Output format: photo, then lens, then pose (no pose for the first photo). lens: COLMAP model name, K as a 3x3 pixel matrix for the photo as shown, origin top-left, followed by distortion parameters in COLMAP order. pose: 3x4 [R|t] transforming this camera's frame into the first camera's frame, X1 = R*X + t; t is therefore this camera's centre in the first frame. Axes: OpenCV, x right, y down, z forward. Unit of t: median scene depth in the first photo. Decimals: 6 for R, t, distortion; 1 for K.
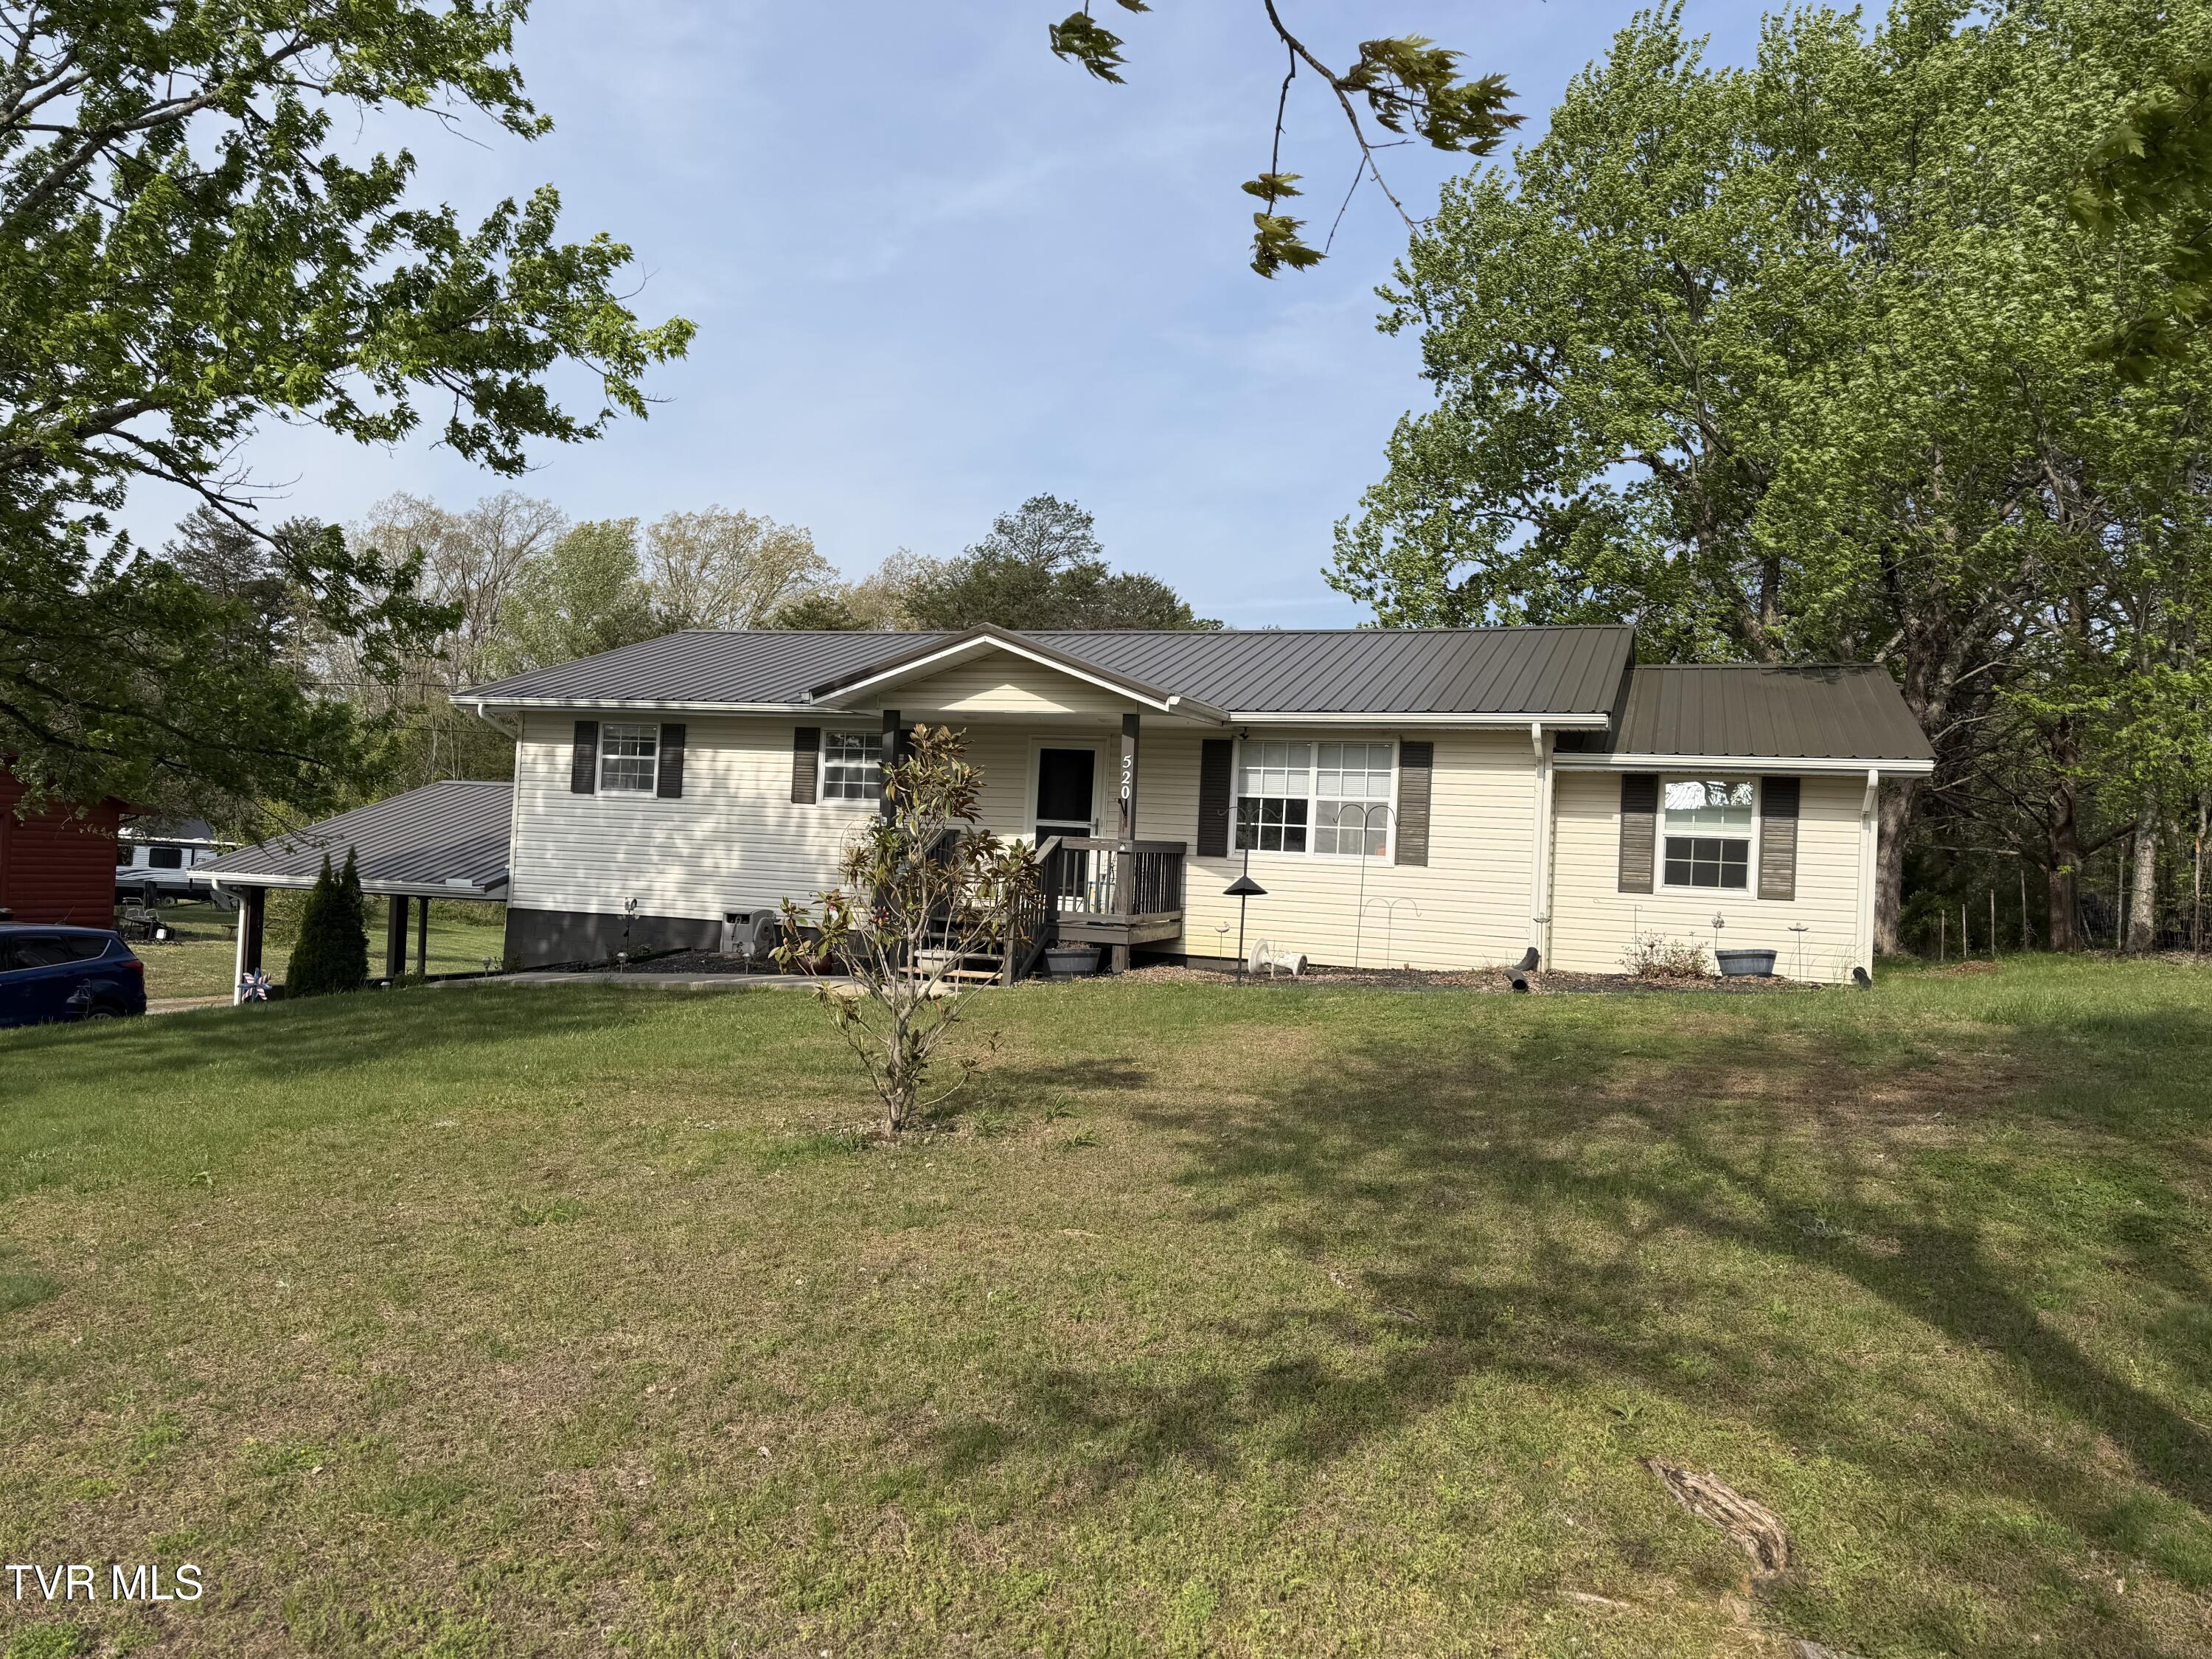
lens RADIAL K [[1564.0, 0, 1104.1], [0, 1564.0, 825.3], [0, 0, 1]] dist [0.029647, -0.038689]
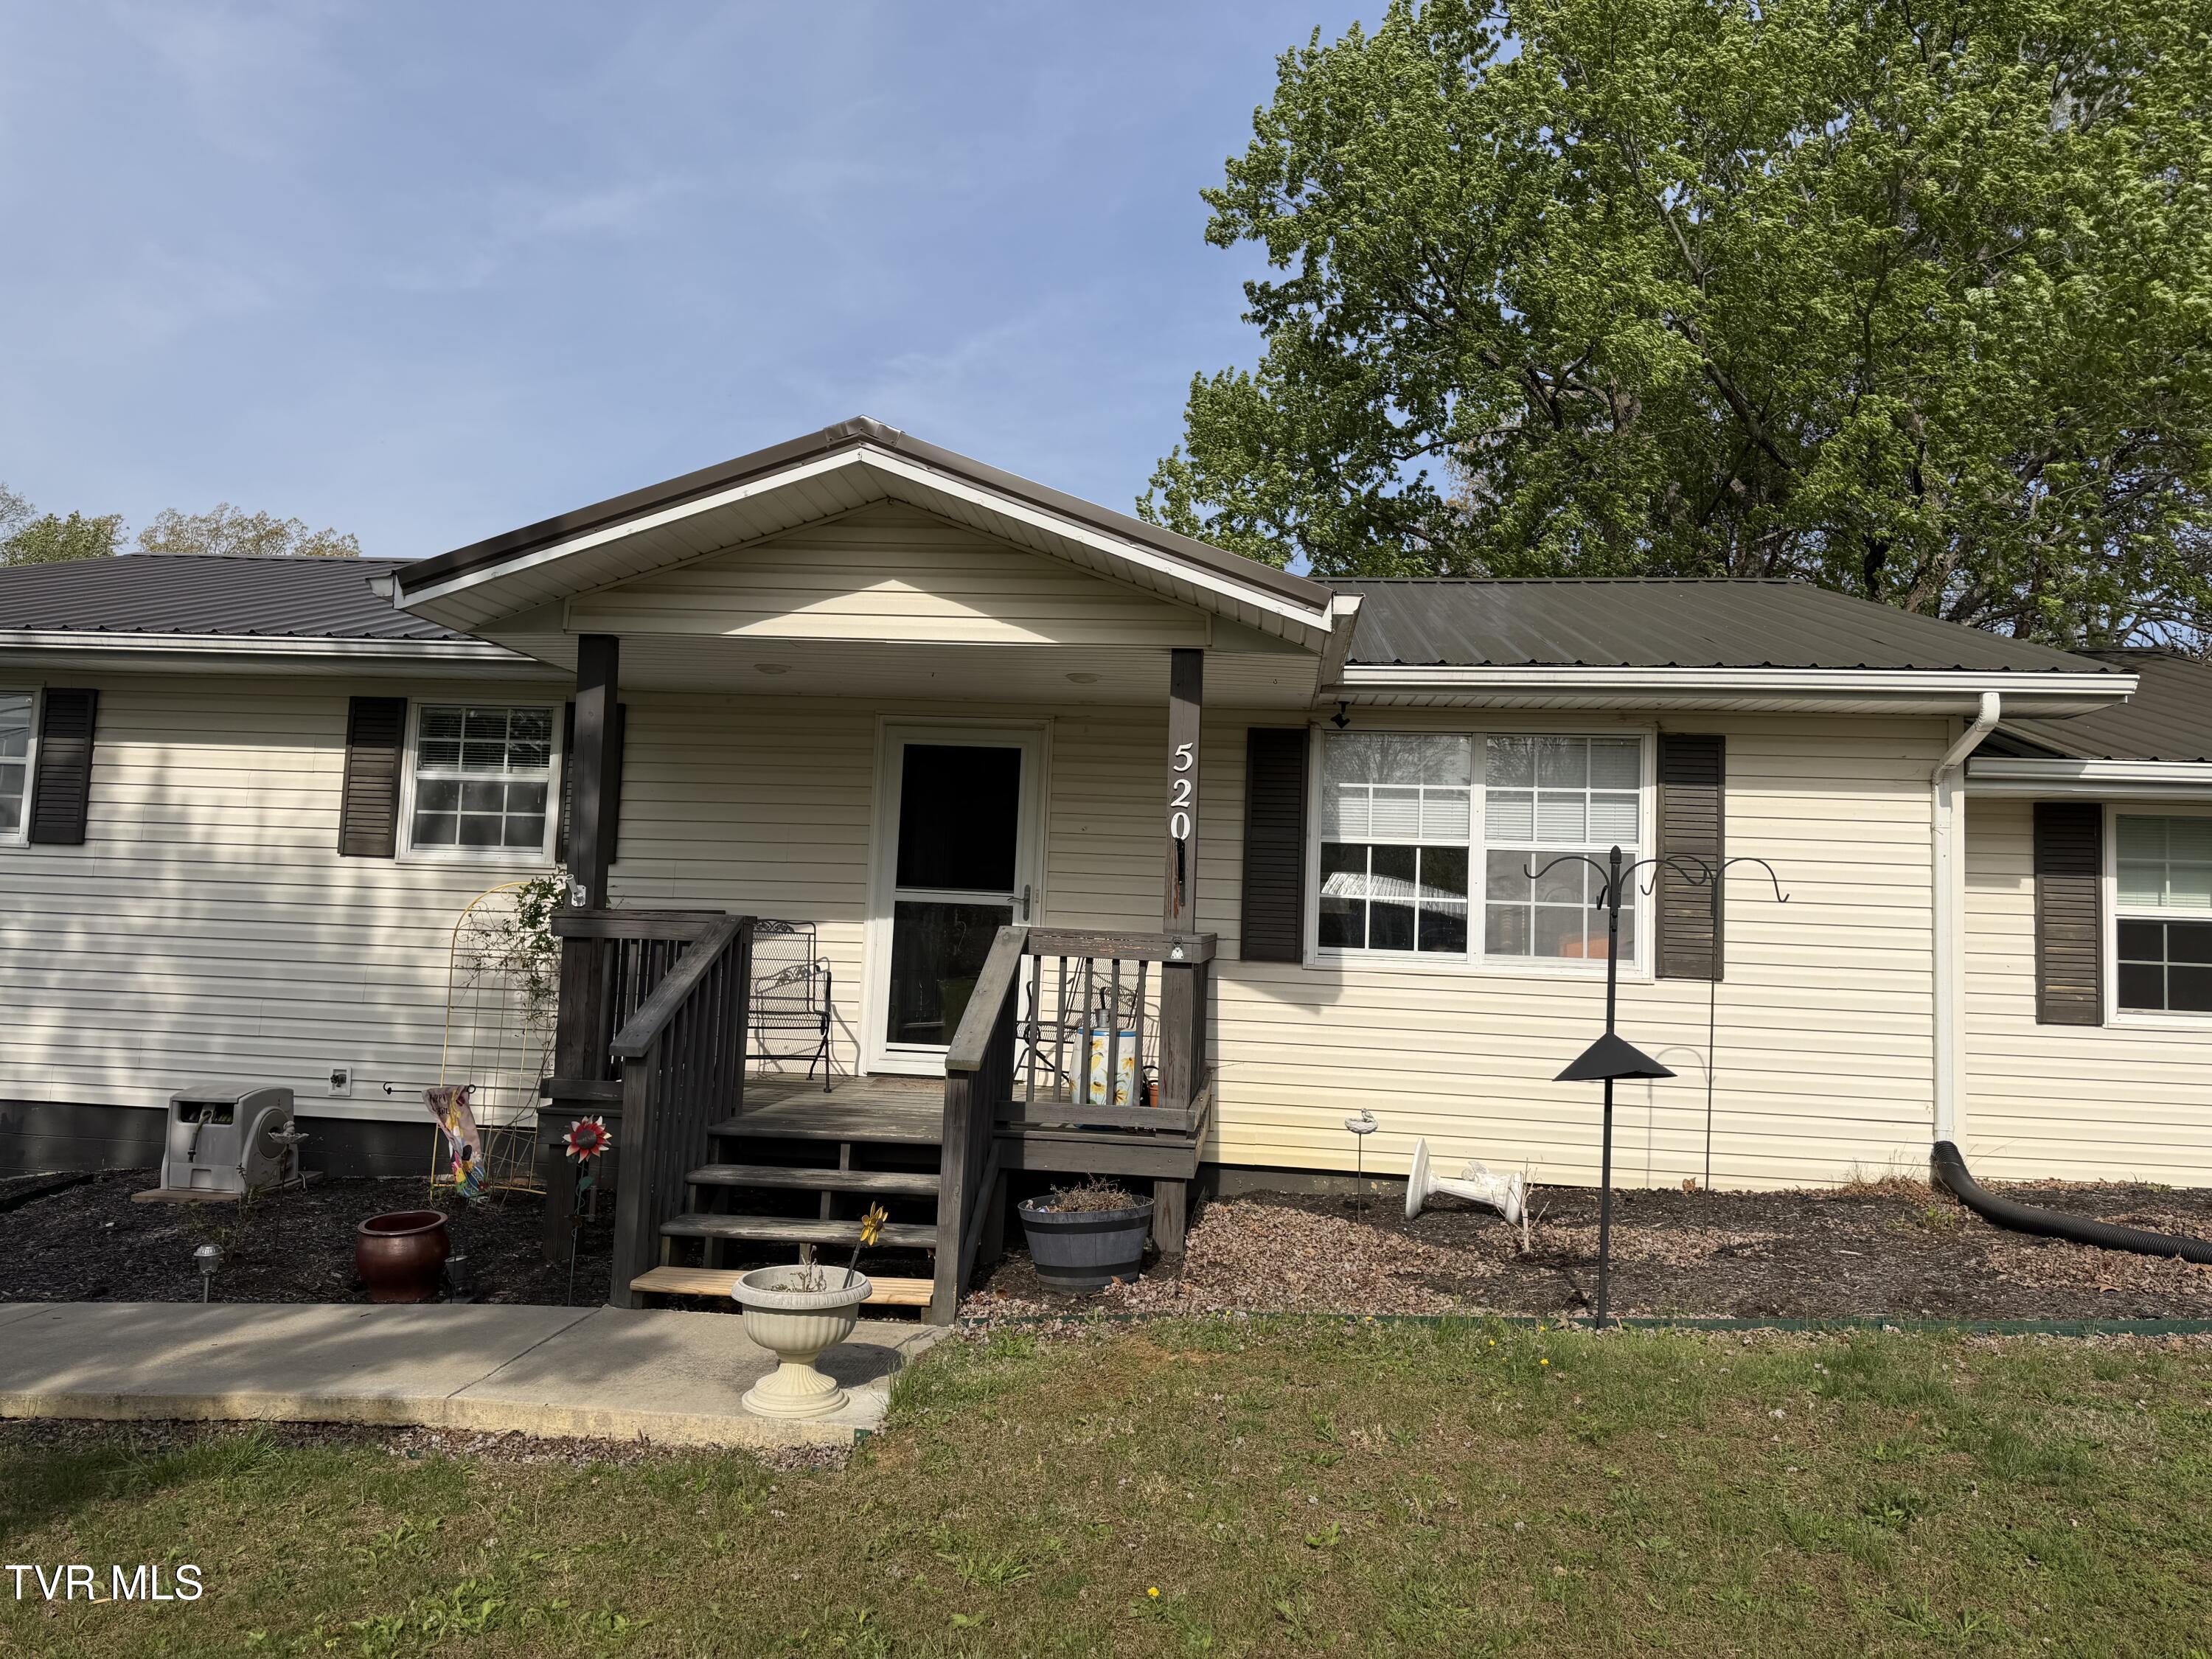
lens RADIAL K [[1564.0, 0, 1148.0], [0, 1564.0, 801.4], [0, 0, 1]] dist [0.029647, -0.038689]
pose [[0.962991, 0.011457, 0.269290, -0.102666], [0.003564, 0.998468, -0.055225, -0.003924], [-0.269510, 0.054141, 0.961474, 0.531136]]
